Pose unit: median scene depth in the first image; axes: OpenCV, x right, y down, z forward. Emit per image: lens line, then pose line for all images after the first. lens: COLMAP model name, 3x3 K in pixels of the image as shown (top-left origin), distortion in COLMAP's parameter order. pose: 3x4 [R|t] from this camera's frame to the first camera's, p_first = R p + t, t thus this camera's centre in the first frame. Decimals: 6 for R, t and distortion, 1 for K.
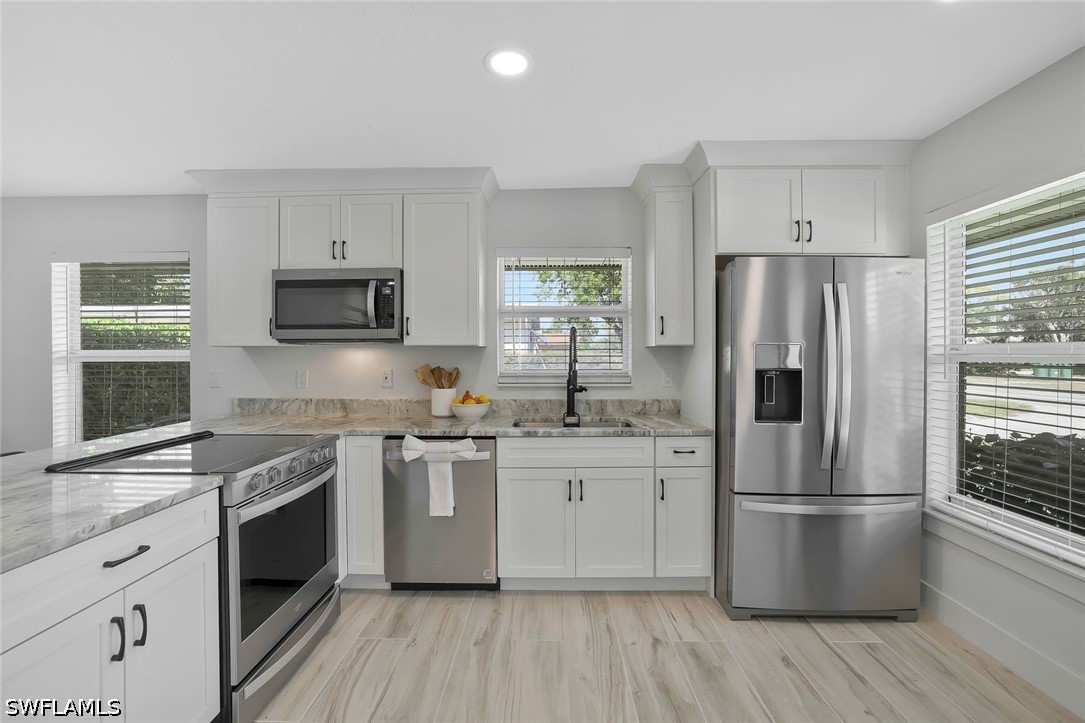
lens RADIAL K [[469.0, 0, 541.2], [0, 469.0, 355.9], [0, 0, 1]] dist [-0.036353, 0.008995]
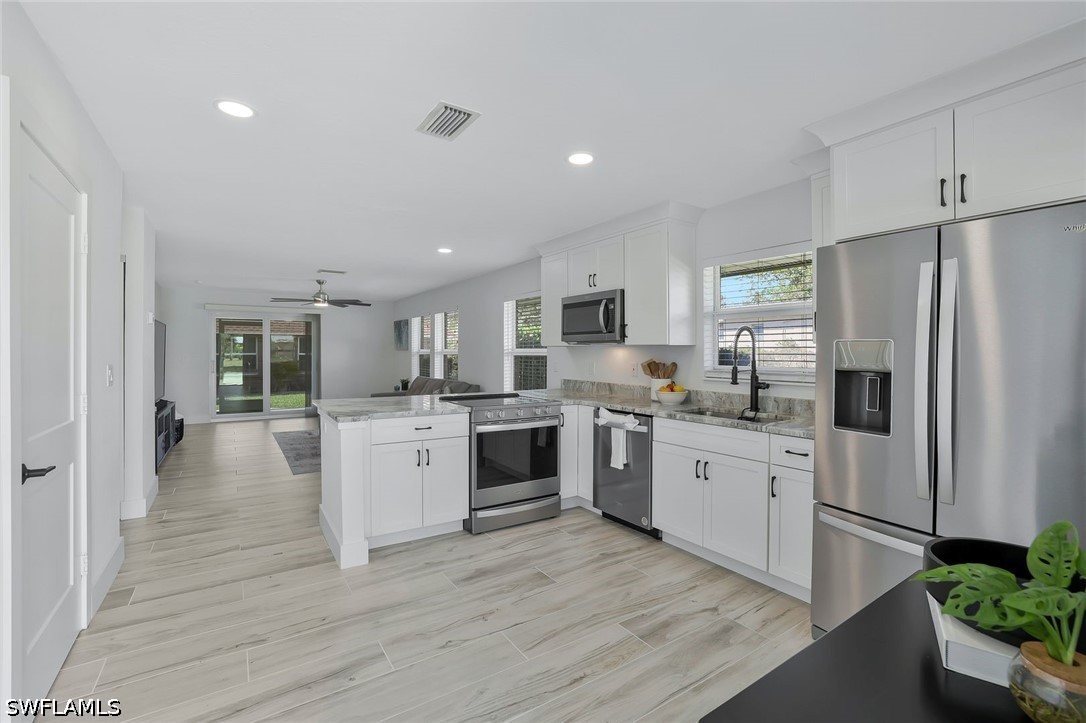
lens RADIAL K [[469.4, 0, 532.6], [0, 469.4, 355.8], [0, 0, 1]] dist [-0.036353, 0.008995]
pose [[0.562796, 0.010598, -0.826528, 0.742144], [-0.007920, 0.999941, 0.007428, 0.001394], [0.826558, 0.002366, 0.562846, 0.009884]]
